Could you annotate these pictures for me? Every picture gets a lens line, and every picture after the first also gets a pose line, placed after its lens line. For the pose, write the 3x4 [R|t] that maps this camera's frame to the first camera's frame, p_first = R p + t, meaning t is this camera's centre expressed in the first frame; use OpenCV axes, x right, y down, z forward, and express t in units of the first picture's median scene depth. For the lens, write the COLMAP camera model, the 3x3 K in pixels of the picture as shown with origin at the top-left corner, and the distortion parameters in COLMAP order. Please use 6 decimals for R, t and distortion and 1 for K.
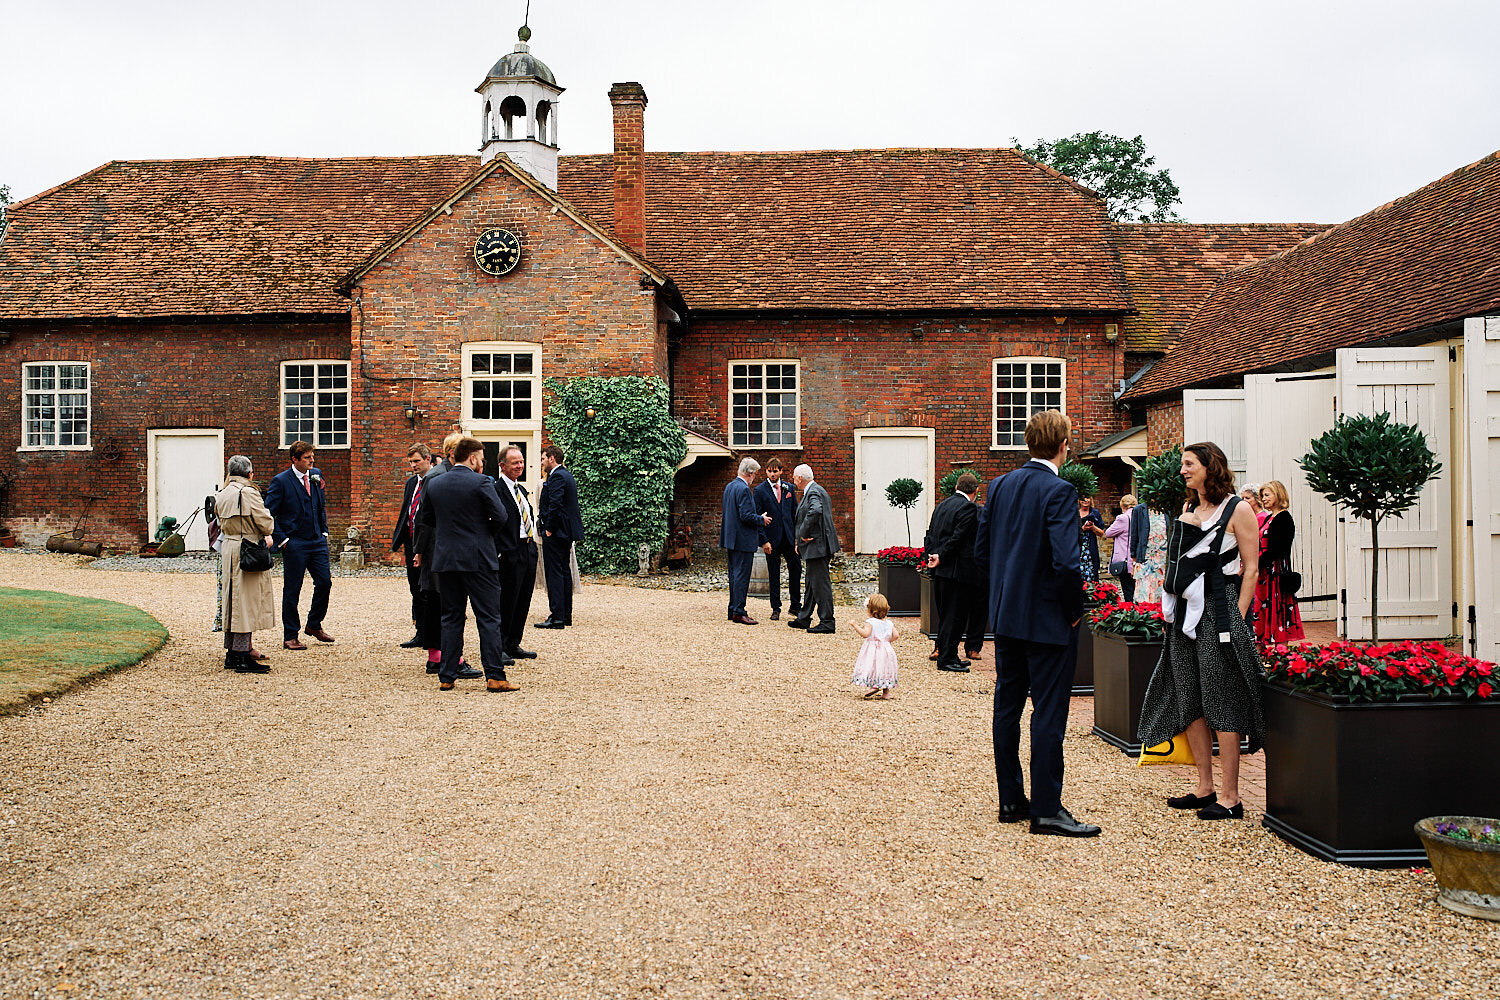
lens RADIAL K [[1457.1, 0, 744.0], [0, 1457.1, 491.8], [0, 0, 1]] dist [-0.063235, 0.167860]
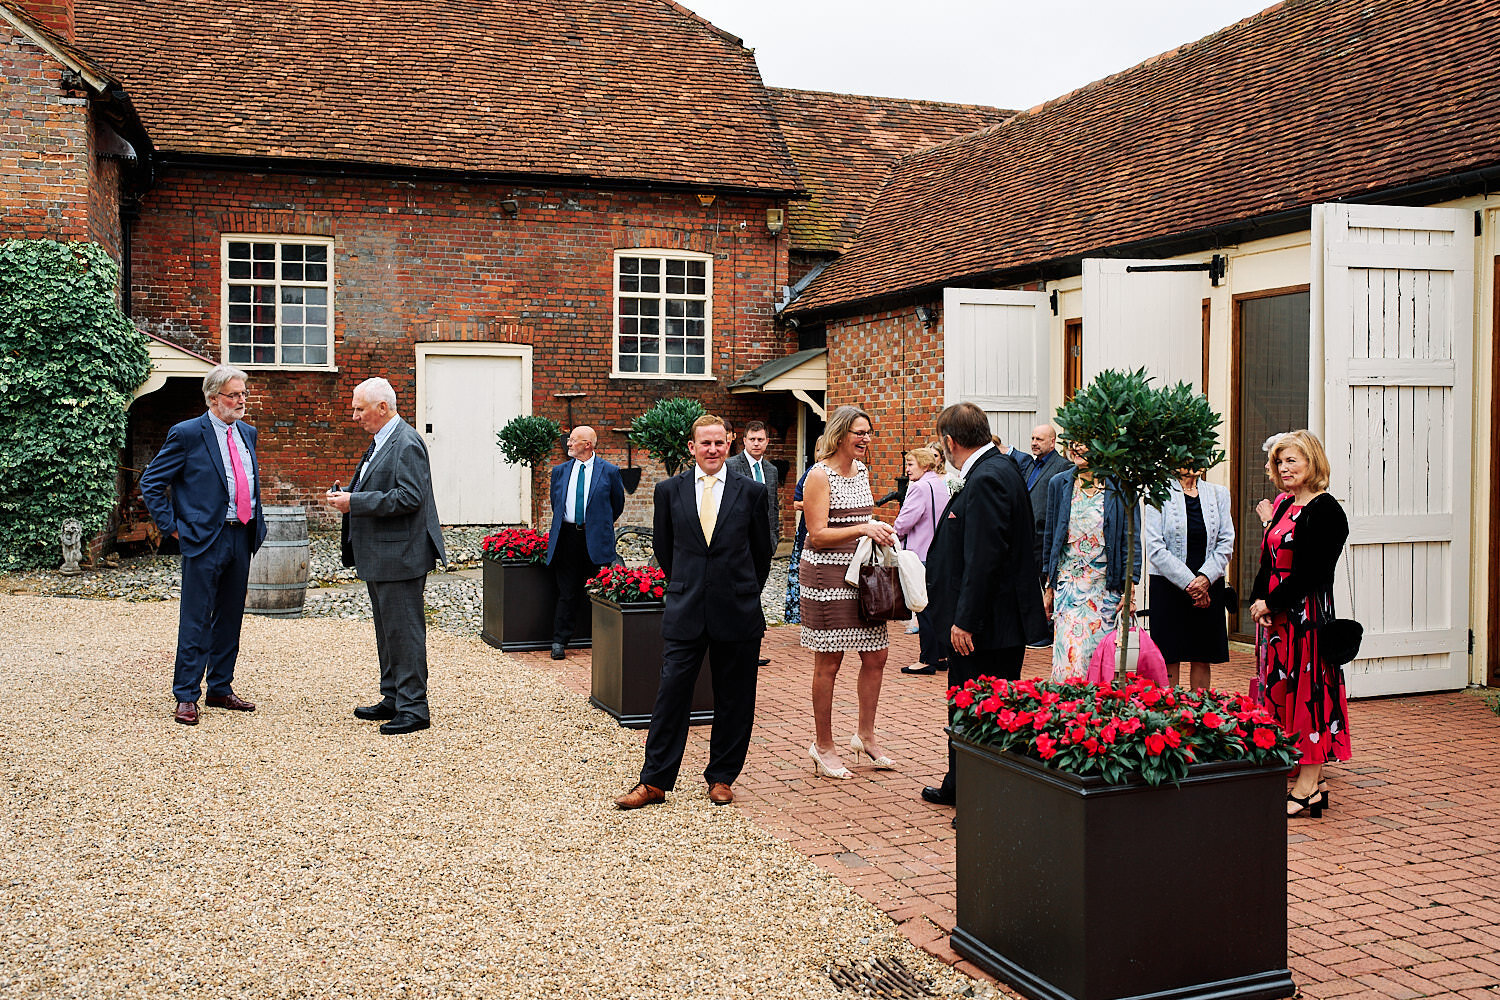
lens RADIAL K [[1457.1, 0, 744.0], [0, 1457.1, 491.8], [0, 0, 1]] dist [-0.063235, 0.167860]
pose [[0.946585, -0.003679, 0.322433, 0.001469], [-0.009636, 0.999165, 0.039692, -0.002060], [-0.322310, -0.040679, 0.945760, 0.302403]]
